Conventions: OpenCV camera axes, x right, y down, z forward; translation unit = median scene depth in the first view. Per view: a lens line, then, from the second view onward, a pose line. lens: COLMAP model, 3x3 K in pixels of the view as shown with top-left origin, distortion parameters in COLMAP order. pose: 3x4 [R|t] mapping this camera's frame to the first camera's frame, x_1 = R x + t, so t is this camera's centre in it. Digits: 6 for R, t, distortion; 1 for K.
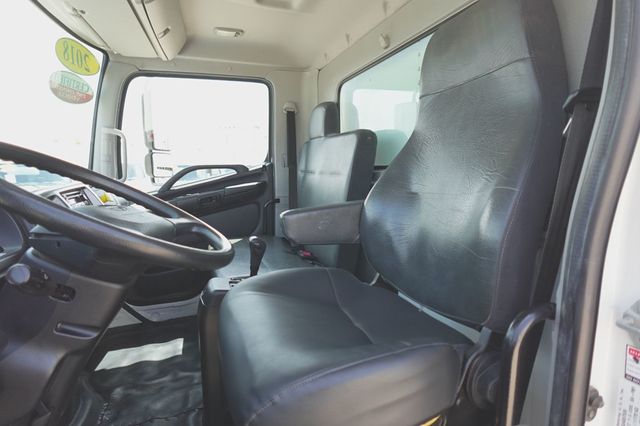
lens RADIAL K [[357.0, 0, 320.0], [0, 357.0, 213.0], [0, 0, 1]] dist [-0.023575, -0.001282]
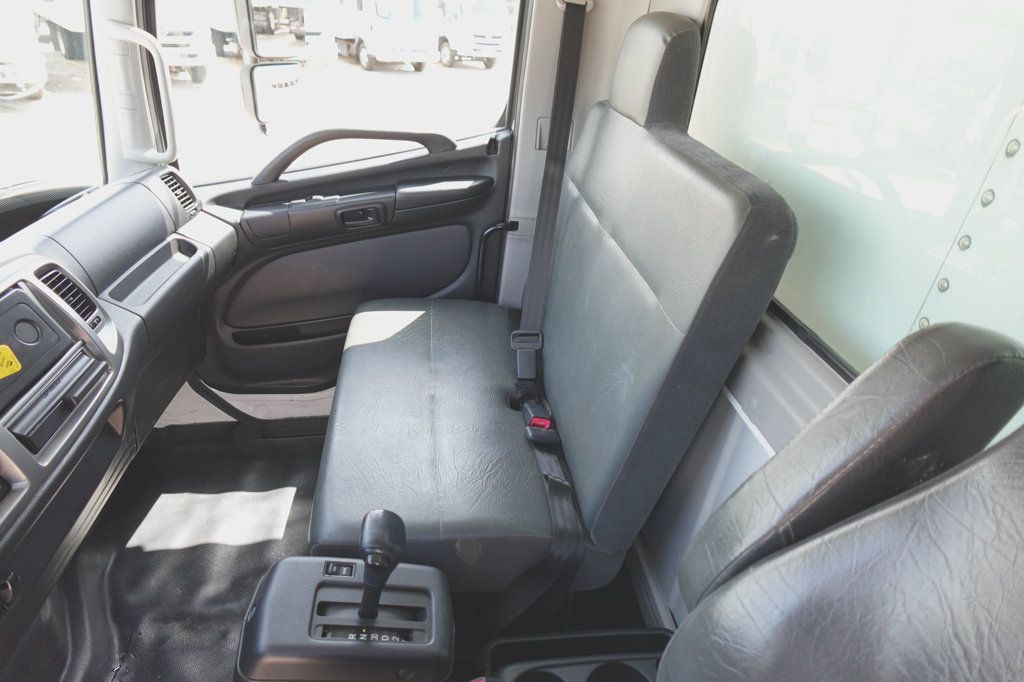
lens RADIAL K [[571.2, 0, 512.0], [0, 571.2, 341.0], [0, 0, 1]] dist [-0.023575, -0.001282]
pose [[0.973218, 0.193103, -0.124734, -0.004061], [-0.129729, 0.909272, 0.395468, -0.200394], [0.189783, -0.368695, 0.909970, 0.320550]]
